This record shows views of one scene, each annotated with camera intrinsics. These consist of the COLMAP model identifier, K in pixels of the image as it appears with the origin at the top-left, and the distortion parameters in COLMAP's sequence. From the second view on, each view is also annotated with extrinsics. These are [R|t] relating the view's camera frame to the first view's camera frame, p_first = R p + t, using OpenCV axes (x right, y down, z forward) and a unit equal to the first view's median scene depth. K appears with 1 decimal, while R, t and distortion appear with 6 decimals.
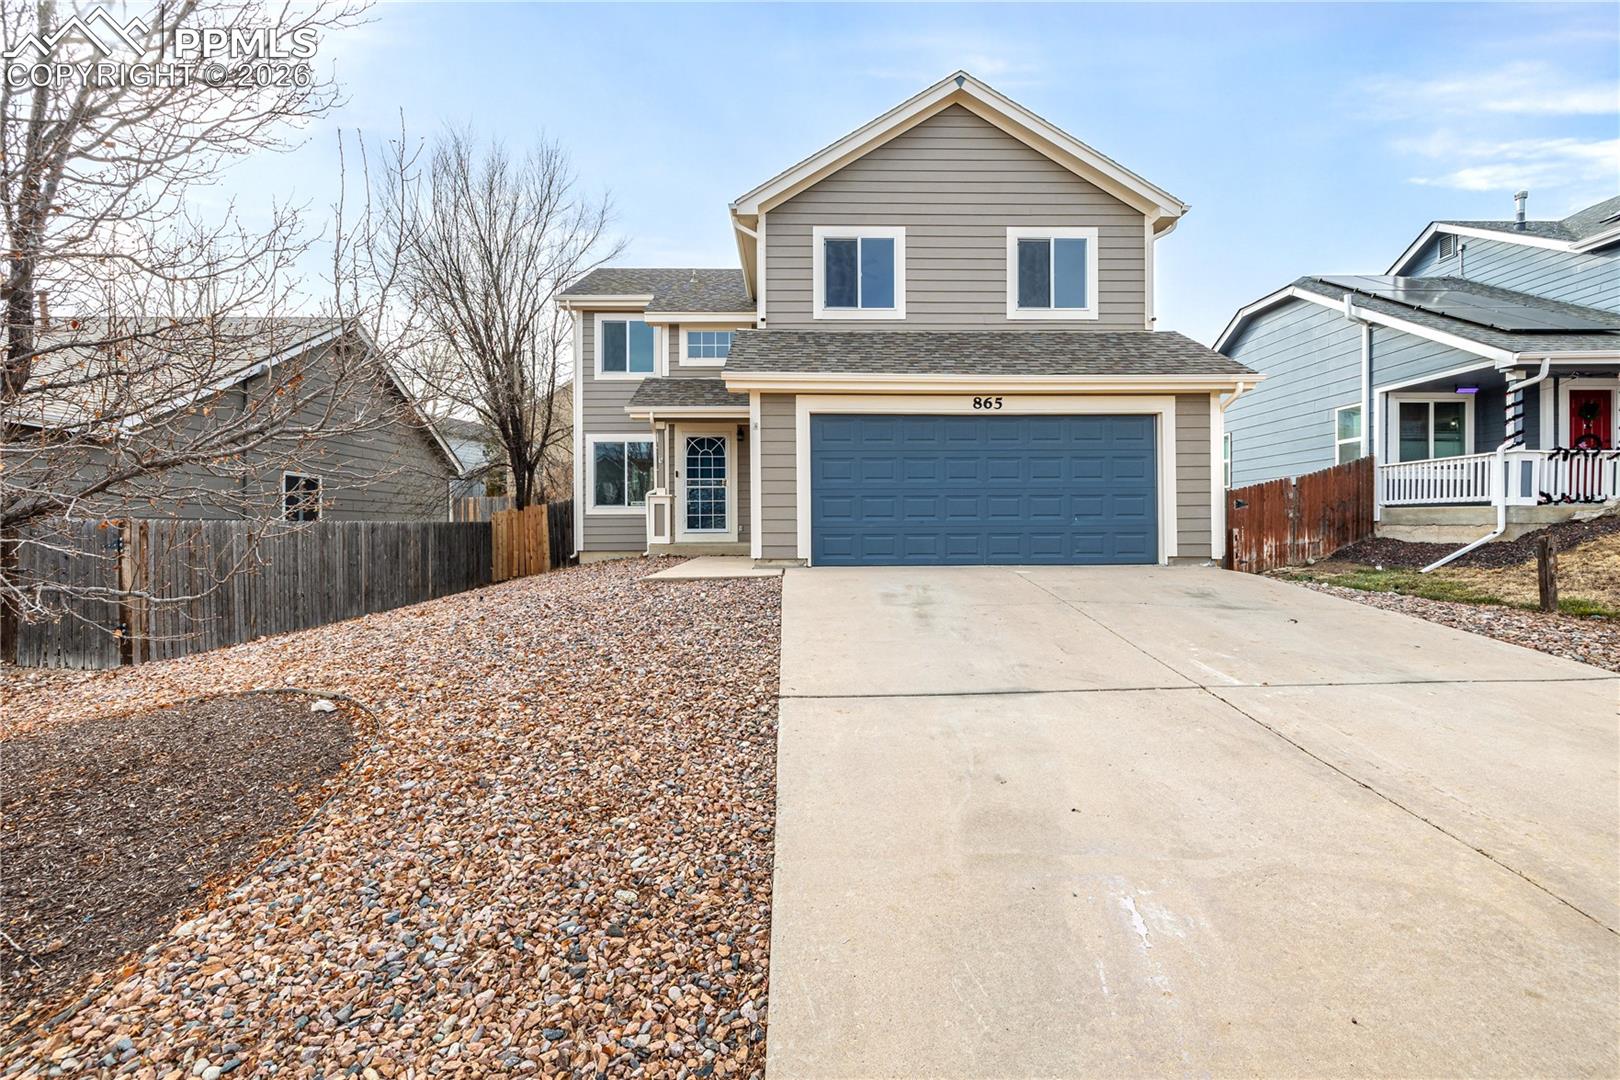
lens RADIAL K [[687.7, 0, 806.3], [0, 687.7, 529.9], [0, 0, 1]] dist [-0.000271, -0.001052]
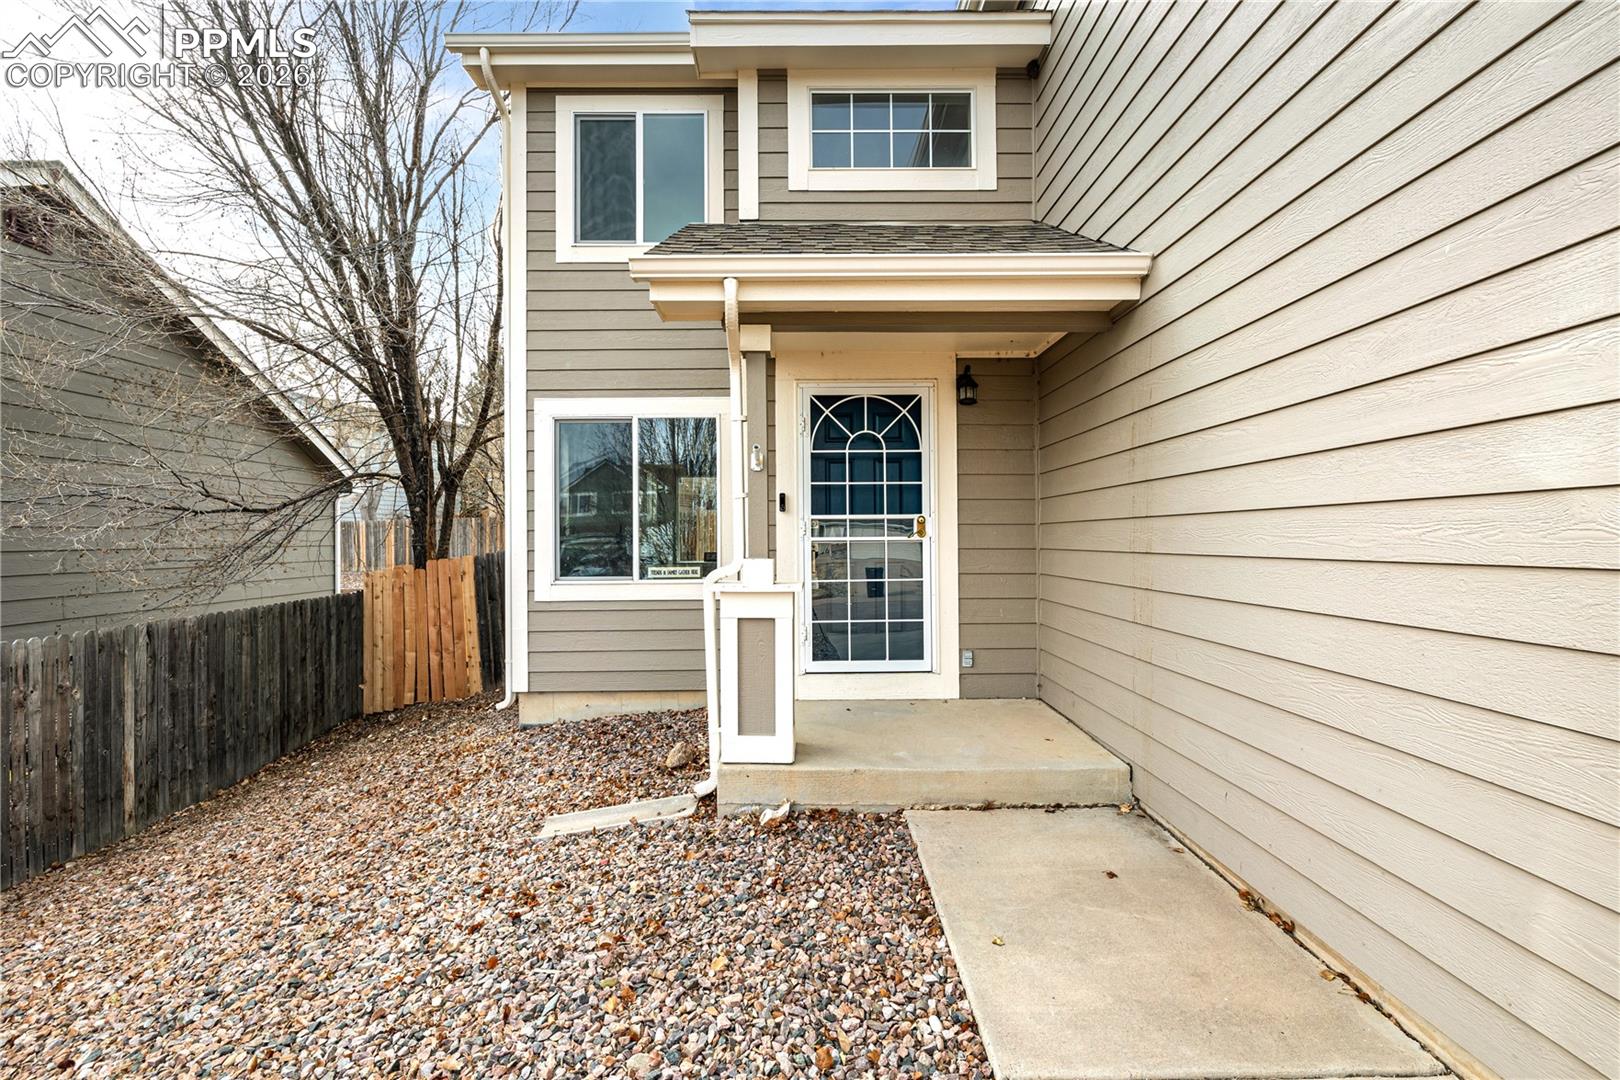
lens RADIAL K [[687.7, 0, 781.3], [0, 687.7, 539.4], [0, 0, 1]] dist [-0.000271, -0.001052]
pose [[0.999365, -0.000367, -0.035625, -0.192136], [0.000470, 0.999996, 0.002872, -0.069039], [0.035624, -0.002887, 0.999361, 0.712563]]
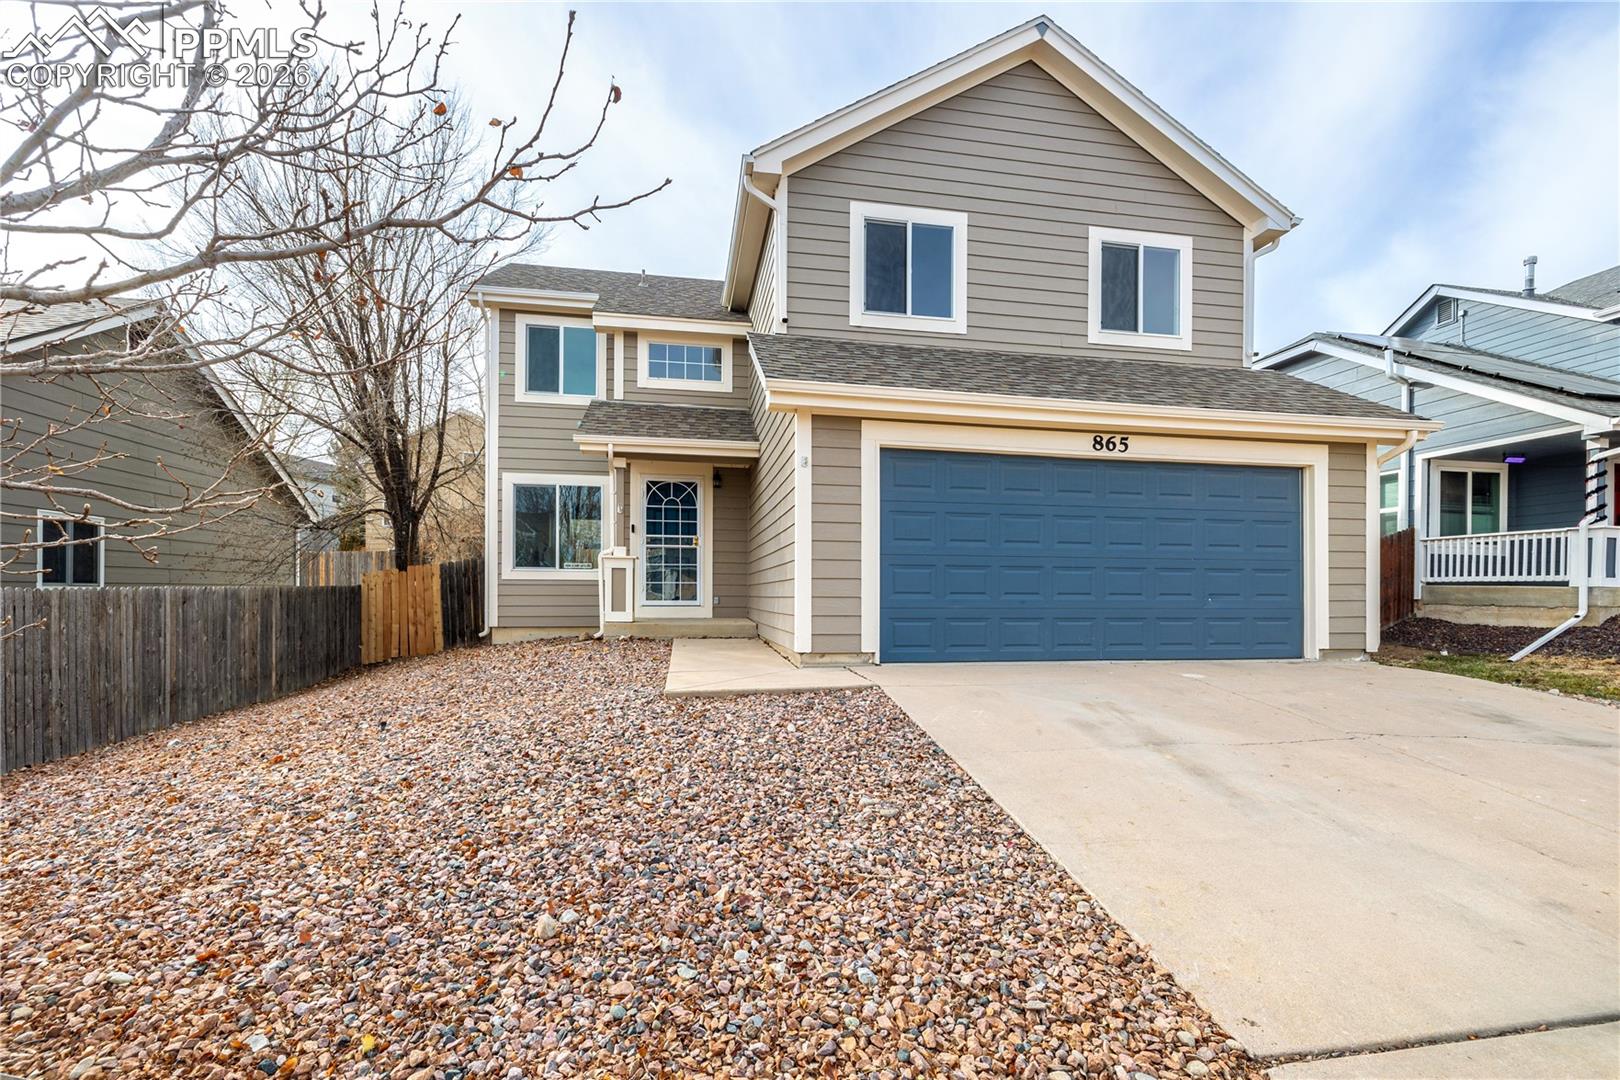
lens RADIAL K [[687.7, 0, 789.7], [0, 687.7, 594.4], [0, 0, 1]] dist [-0.000271, -0.001052]
pose [[0.987850, 0.010548, 0.155054, -0.145999], [-0.011640, 0.999913, 0.006134, -0.016224], [-0.154976, -0.007864, 0.987887, 0.238047]]
